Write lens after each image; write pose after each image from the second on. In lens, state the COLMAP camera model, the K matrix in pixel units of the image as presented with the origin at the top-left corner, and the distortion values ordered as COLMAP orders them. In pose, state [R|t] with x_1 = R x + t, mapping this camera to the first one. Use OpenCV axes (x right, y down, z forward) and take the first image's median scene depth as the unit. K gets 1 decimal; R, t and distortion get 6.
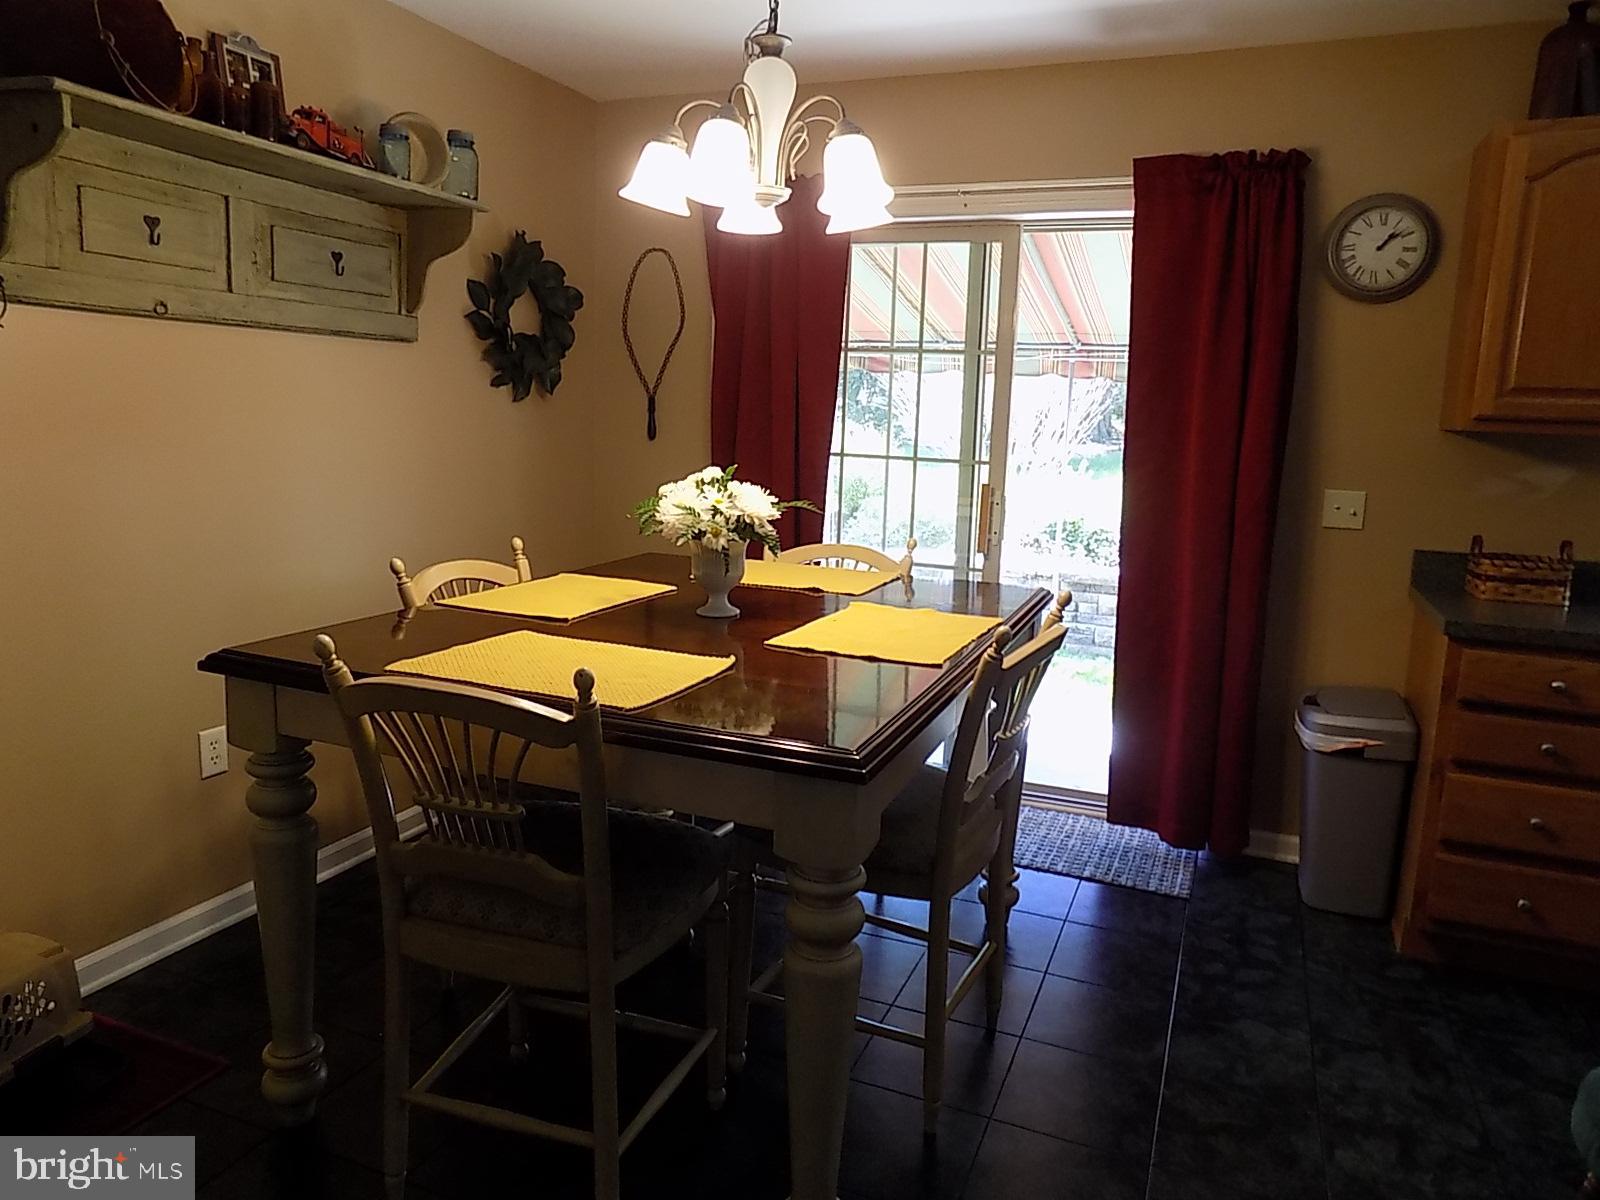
lens RADIAL K [[1073.2, 0, 808.9], [0, 1073.2, 596.2], [0, 0, 1]] dist [-0.066749, 0.059014]
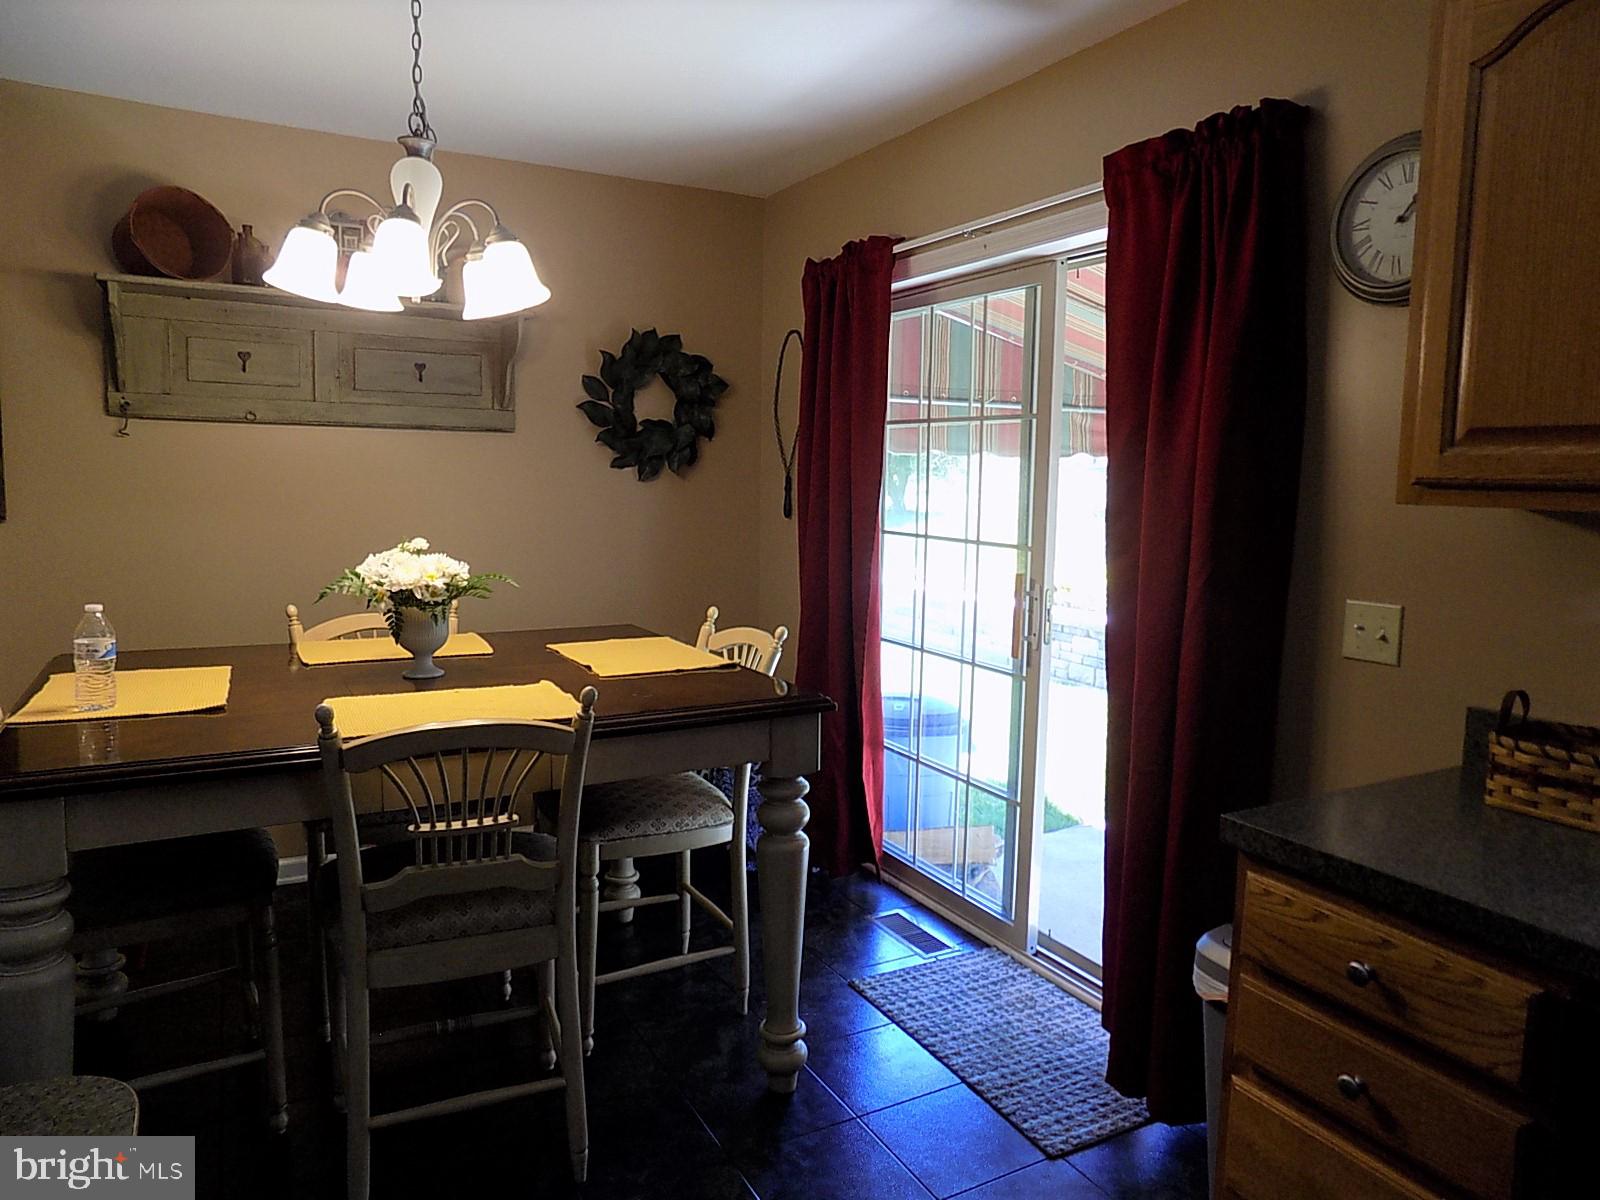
lens RADIAL K [[1073.2, 0, 801.5], [0, 1073.2, 598.0], [0, 0, 1]] dist [-0.066749, 0.059014]
pose [[0.778026, 0.055809, -0.625749, 0.673961], [-0.104068, 0.993734, -0.040764, -0.043412], [0.619553, 0.096836, 0.778959, 0.313723]]
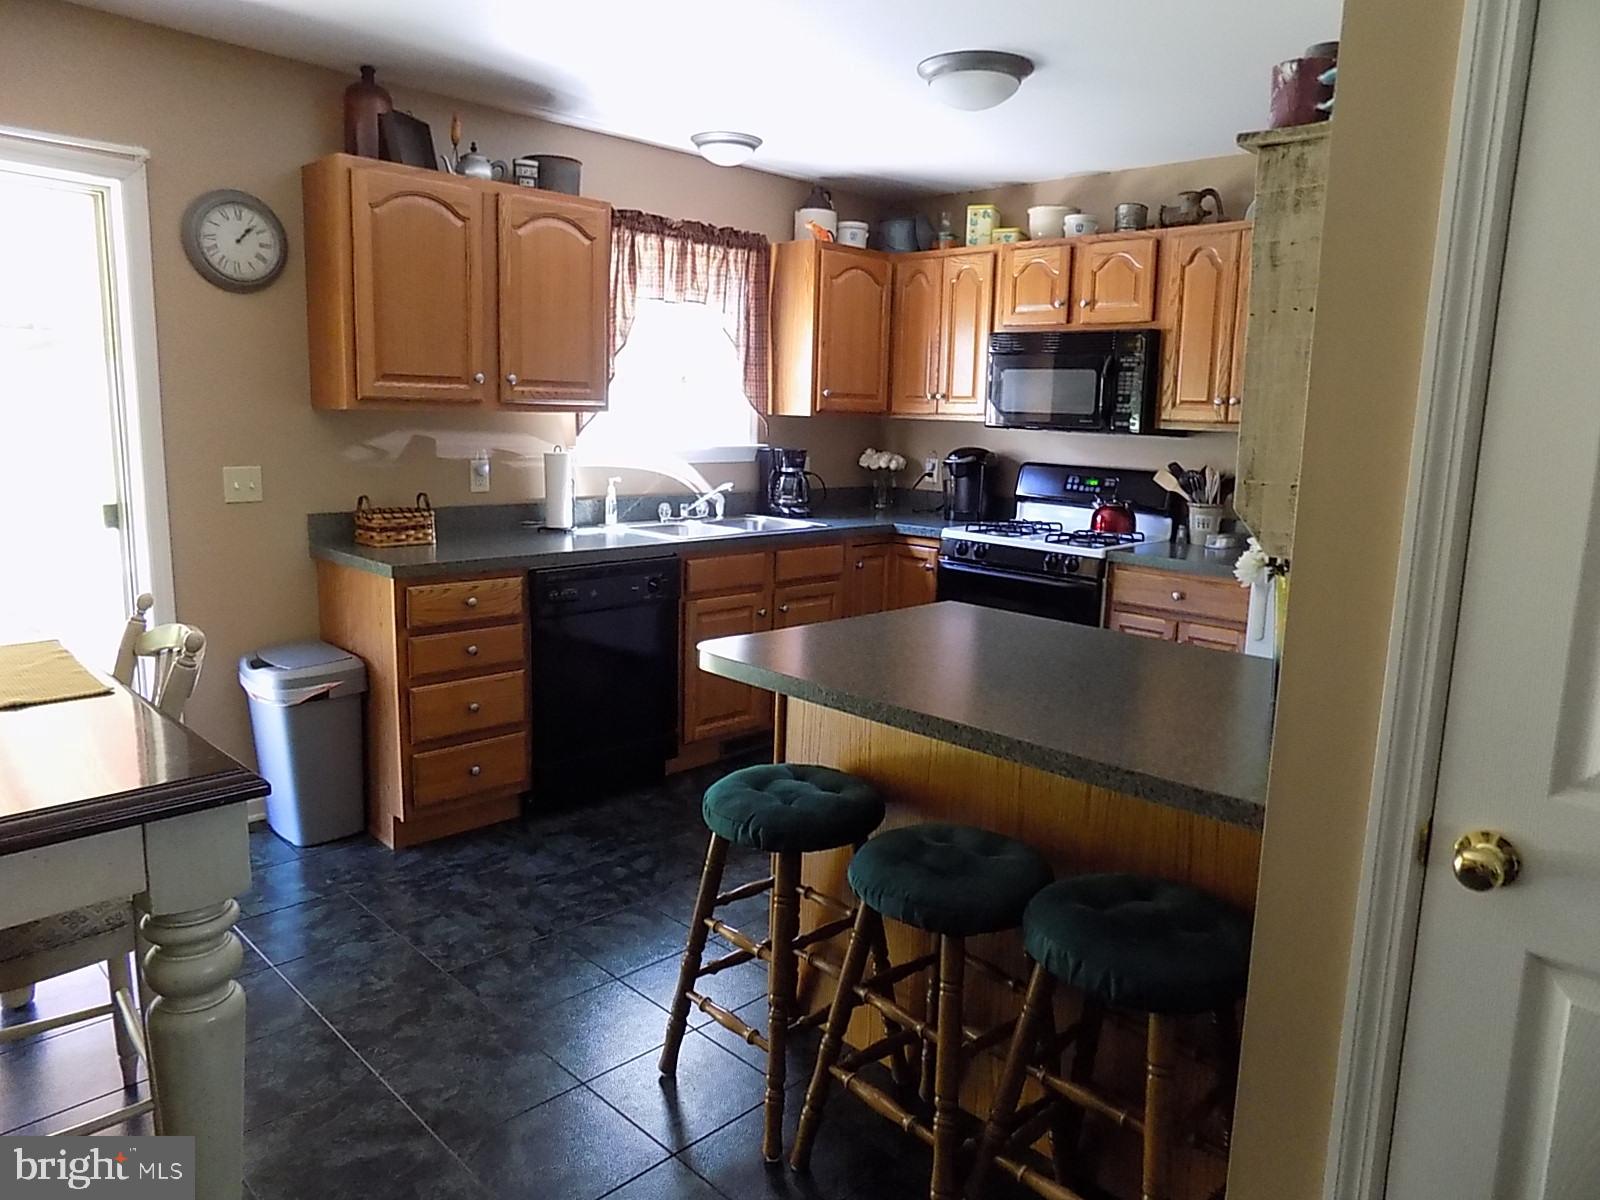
lens RADIAL K [[1073.2, 0, 801.3], [0, 1073.2, 596.1], [0, 0, 1]] dist [-0.066749, 0.059014]
pose [[0.385270, -0.171233, 0.906778, -0.284508], [0.144381, 0.981717, 0.124040, -0.022889], [-0.911439, 0.083132, 0.402949, 0.065720]]
